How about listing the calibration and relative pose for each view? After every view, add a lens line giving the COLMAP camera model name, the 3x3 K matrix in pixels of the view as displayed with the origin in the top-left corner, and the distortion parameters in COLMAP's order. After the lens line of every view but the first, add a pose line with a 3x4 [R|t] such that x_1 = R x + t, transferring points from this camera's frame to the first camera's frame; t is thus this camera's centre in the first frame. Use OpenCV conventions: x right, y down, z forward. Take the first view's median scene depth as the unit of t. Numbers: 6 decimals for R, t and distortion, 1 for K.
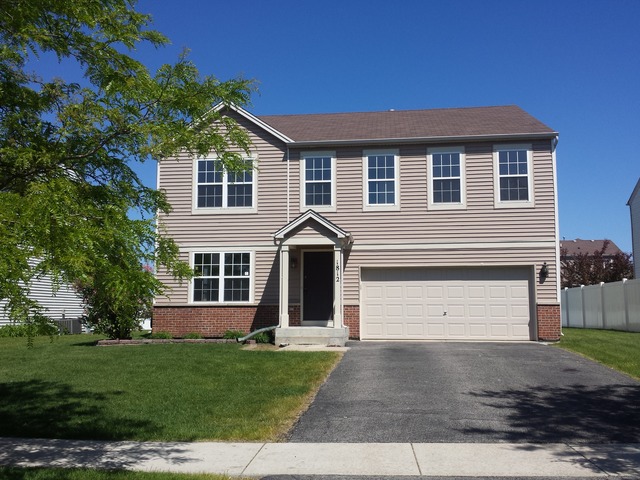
lens RADIAL K [[653.2, 0, 320.0], [0, 653.2, 240.0], [0, 0, 1]] dist [0.005260, -0.009828]
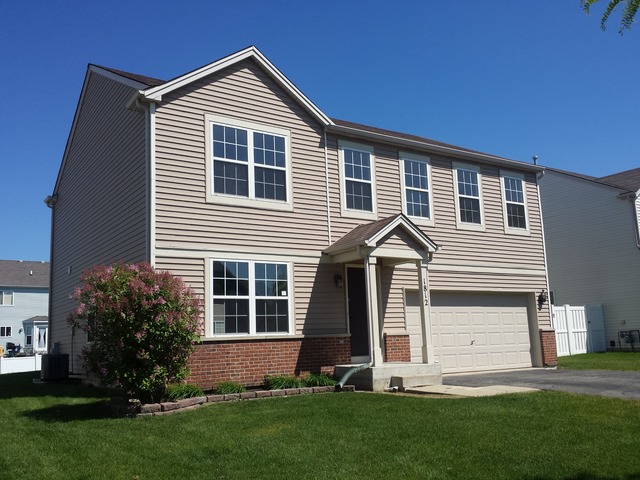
lens RADIAL K [[653.2, 0, 320.0], [0, 653.2, 240.0], [0, 0, 1]] dist [0.005260, -0.009828]
pose [[0.726430, 0.083872, 0.682104, -0.576167], [-0.042695, 0.996116, -0.077013, 0.046633], [-0.685913, 0.026822, 0.727189, 0.452709]]
